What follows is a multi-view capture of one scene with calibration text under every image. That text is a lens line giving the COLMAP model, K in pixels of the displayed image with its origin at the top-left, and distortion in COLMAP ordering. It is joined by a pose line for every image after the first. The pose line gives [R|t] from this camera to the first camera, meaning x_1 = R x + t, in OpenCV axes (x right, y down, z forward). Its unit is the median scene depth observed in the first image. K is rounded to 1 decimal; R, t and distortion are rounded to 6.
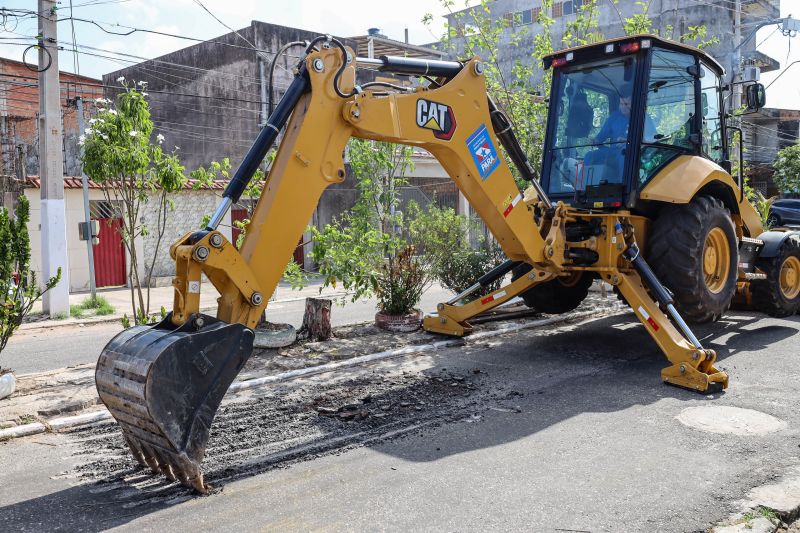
lens RADIAL K [[728.7, 0, 398.9], [0, 728.7, 277.4], [0, 0, 1]] dist [-0.008521, -0.005780]
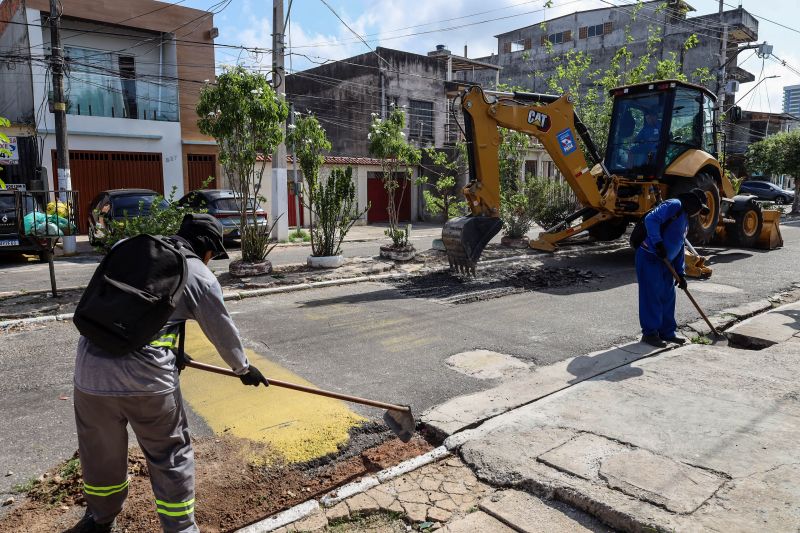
lens RADIAL K [[563.7, 0, 400.0], [0, 563.7, 266.5], [0, 0, 1]] dist [-0.007114, -0.005965]
pose [[0.997256, 0.031523, -0.066984, -0.189513], [-0.027818, 0.998068, 0.055549, 0.052189], [0.068606, -0.053533, 0.996207, -0.373650]]
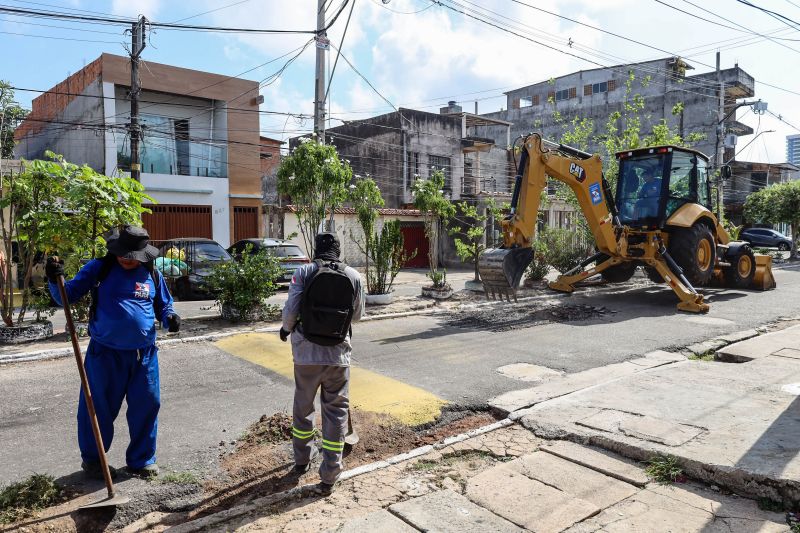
lens RADIAL K [[563.7, 0, 400.0], [0, 563.7, 266.5], [0, 0, 1]] dist [-0.007114, -0.005965]
pose [[0.996133, 0.024127, -0.084475, -0.249281], [-0.026563, 0.999260, -0.027832, 0.066914], [0.083741, 0.029968, 0.996037, -0.571314]]
